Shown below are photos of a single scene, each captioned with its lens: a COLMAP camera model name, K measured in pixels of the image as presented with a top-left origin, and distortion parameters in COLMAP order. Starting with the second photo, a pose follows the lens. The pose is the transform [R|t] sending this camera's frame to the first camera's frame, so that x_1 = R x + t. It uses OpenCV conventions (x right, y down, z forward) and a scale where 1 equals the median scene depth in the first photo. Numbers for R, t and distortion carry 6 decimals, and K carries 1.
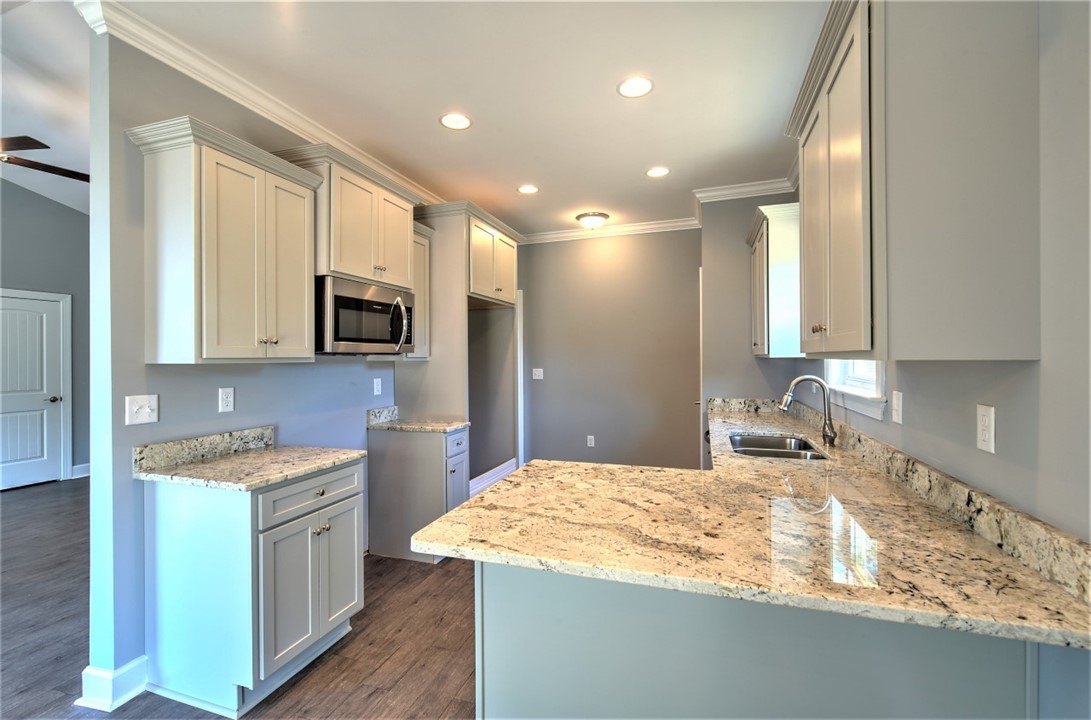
lens RADIAL K [[466.9, 0, 547.8], [0, 466.9, 357.3], [0, 0, 1]] dist [0.004534, -0.003507]
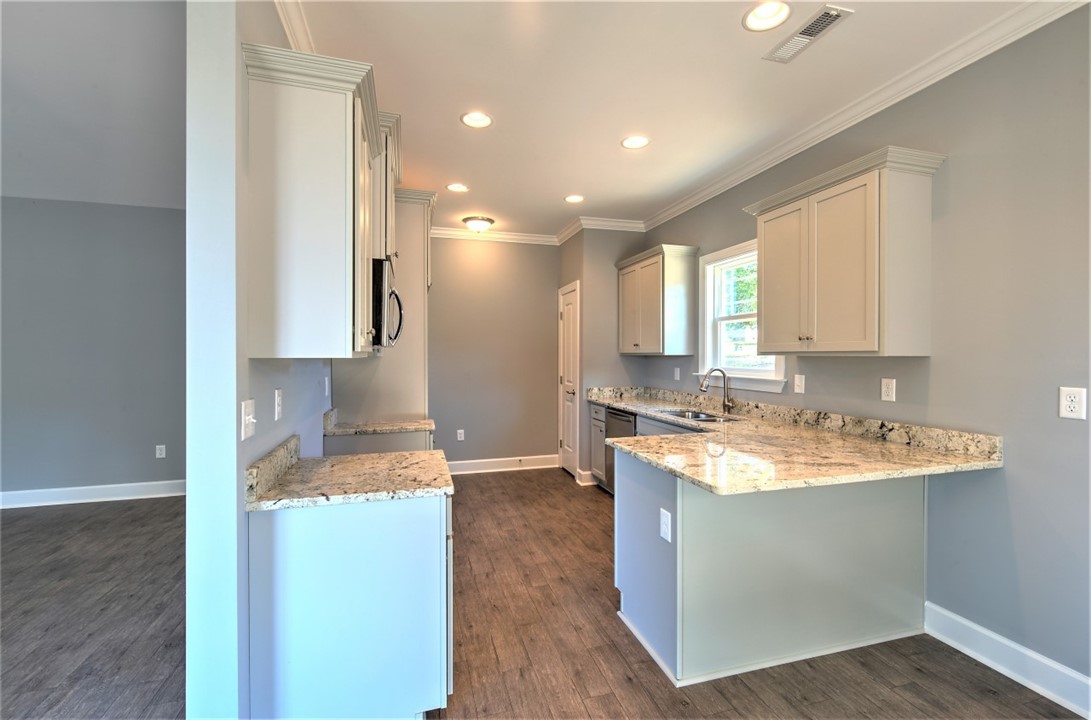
lens RADIAL K [[466.9, 0, 547.8], [0, 466.9, 357.3], [0, 0, 1]] dist [0.004534, -0.003507]
pose [[0.818082, 0.003477, 0.575091, -0.897420], [-0.006365, 0.999975, 0.003008, 0.007835], [-0.575067, -0.006121, 0.818084, 0.111836]]
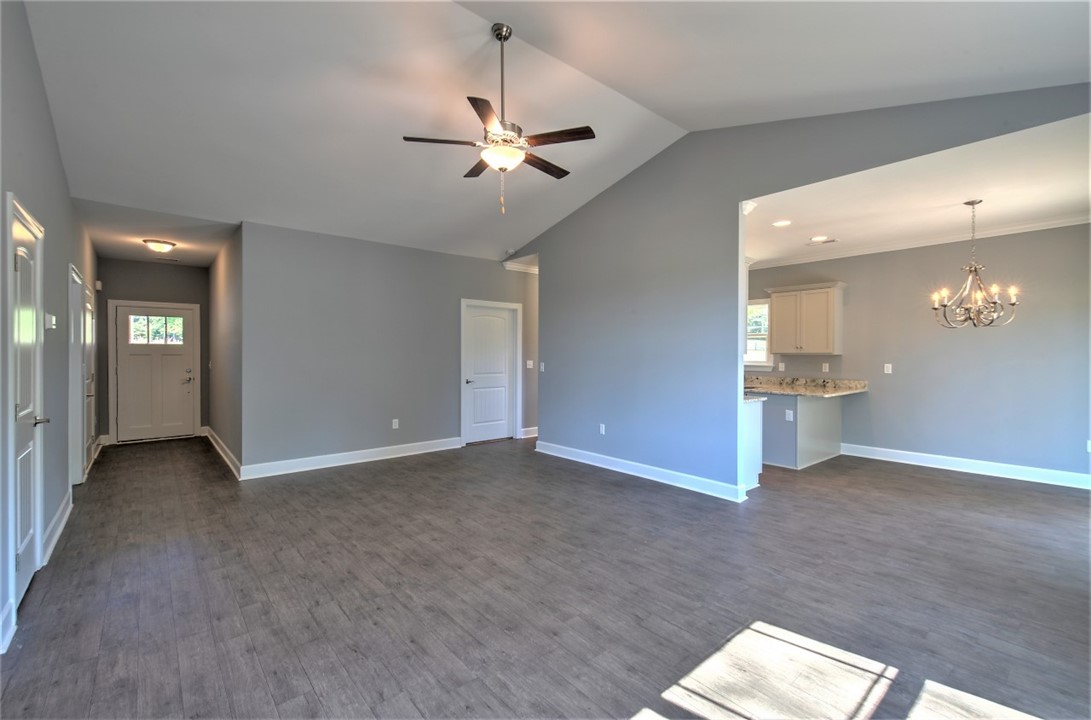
lens RADIAL K [[466.9, 0, 547.8], [0, 466.9, 357.3], [0, 0, 1]] dist [0.004534, -0.003507]
pose [[0.513146, 0.003400, 0.858294, -3.254435], [-0.007988, 0.999968, 0.000815, 0.033523], [-0.858264, -0.007274, 0.513157, 0.602153]]
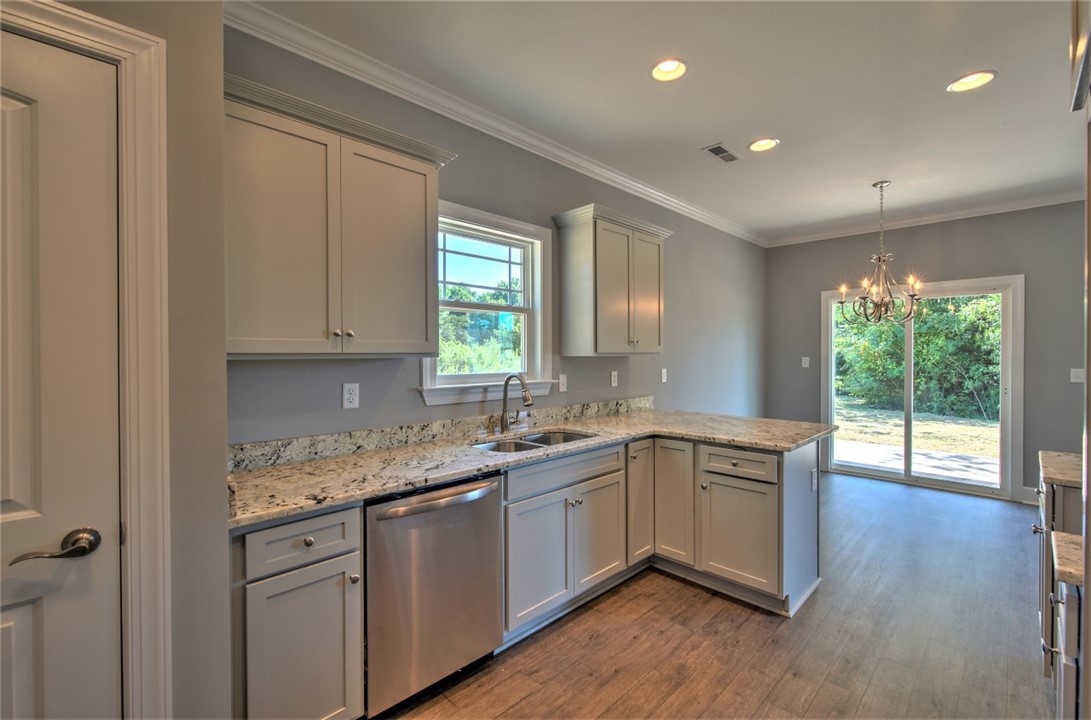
lens RADIAL K [[466.9, 0, 547.8], [0, 466.9, 357.3], [0, 0, 1]] dist [0.004534, -0.003507]
pose [[-0.895340, 0.007761, 0.445316, -0.013680], [0.009885, 0.999948, 0.002447, 0.000317], [-0.445274, 0.006593, -0.895370, 2.384609]]
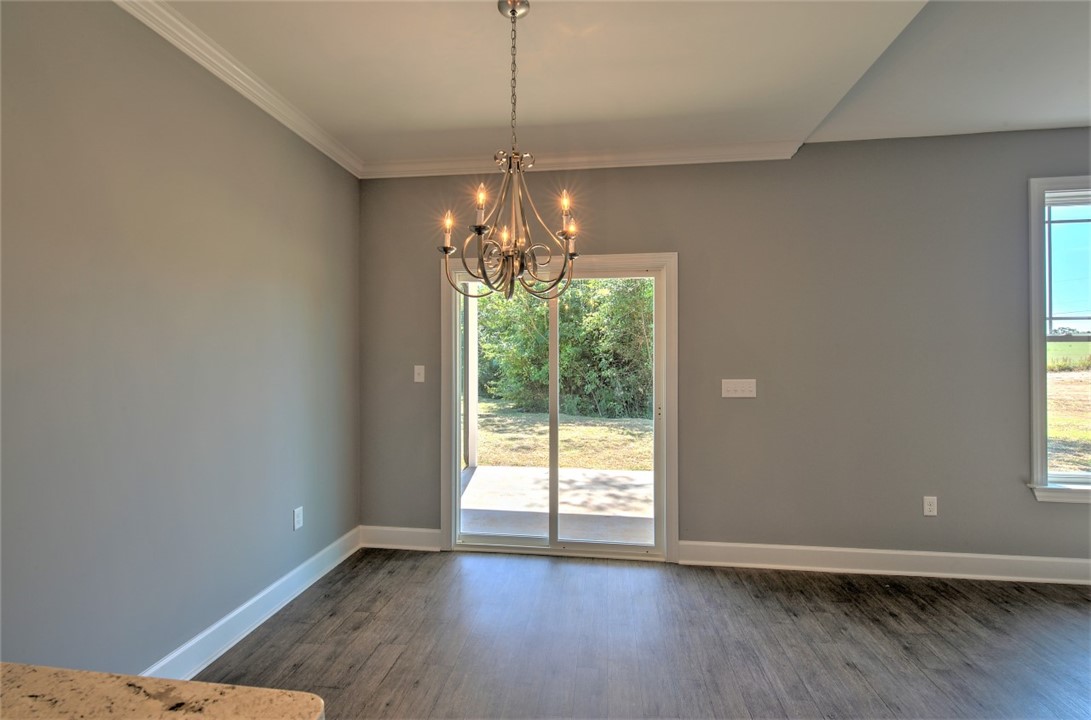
lens RADIAL K [[466.9, 0, 547.8], [0, 466.9, 357.3], [0, 0, 1]] dist [0.004534, -0.003507]
pose [[-0.979891, 0.009355, -0.199313, -0.269672], [0.010208, 0.999943, -0.003251, 0.002428], [0.199271, -0.005220, -0.979930, 0.948345]]
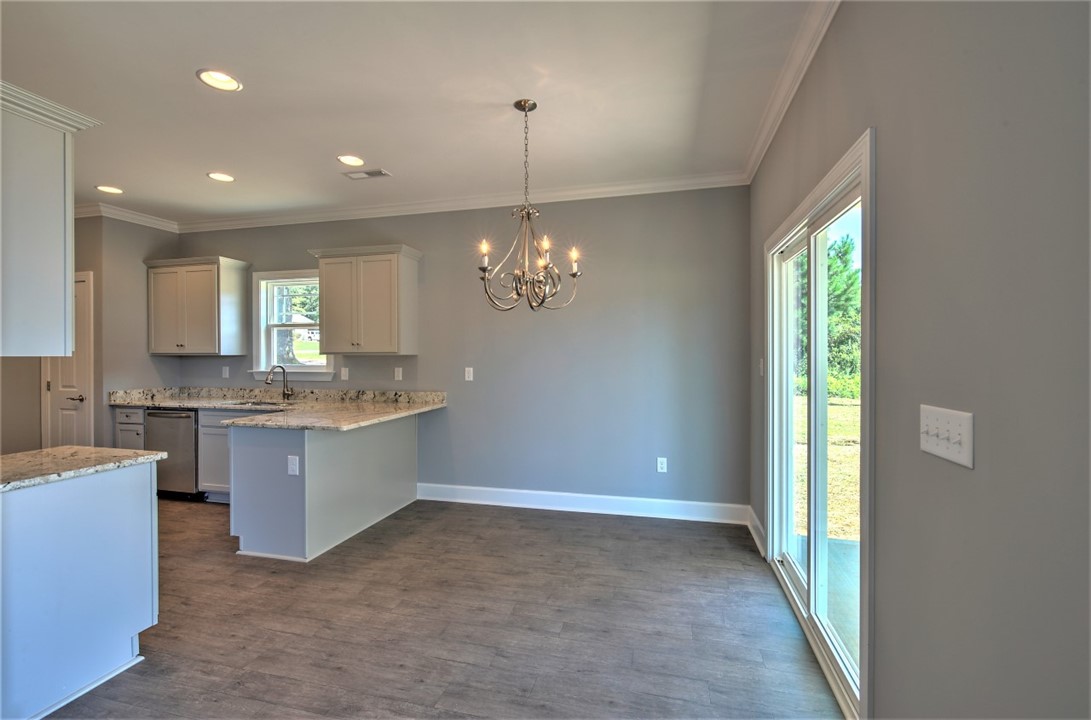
lens RADIAL K [[466.9, 0, 547.8], [0, 466.9, 357.3], [0, 0, 1]] dist [0.004534, -0.003507]
pose [[-0.077222, 0.001706, 0.997012, -1.719896], [0.002099, 0.999997, -0.001549, 0.018763], [-0.997012, 0.001973, -0.077226, 0.069502]]
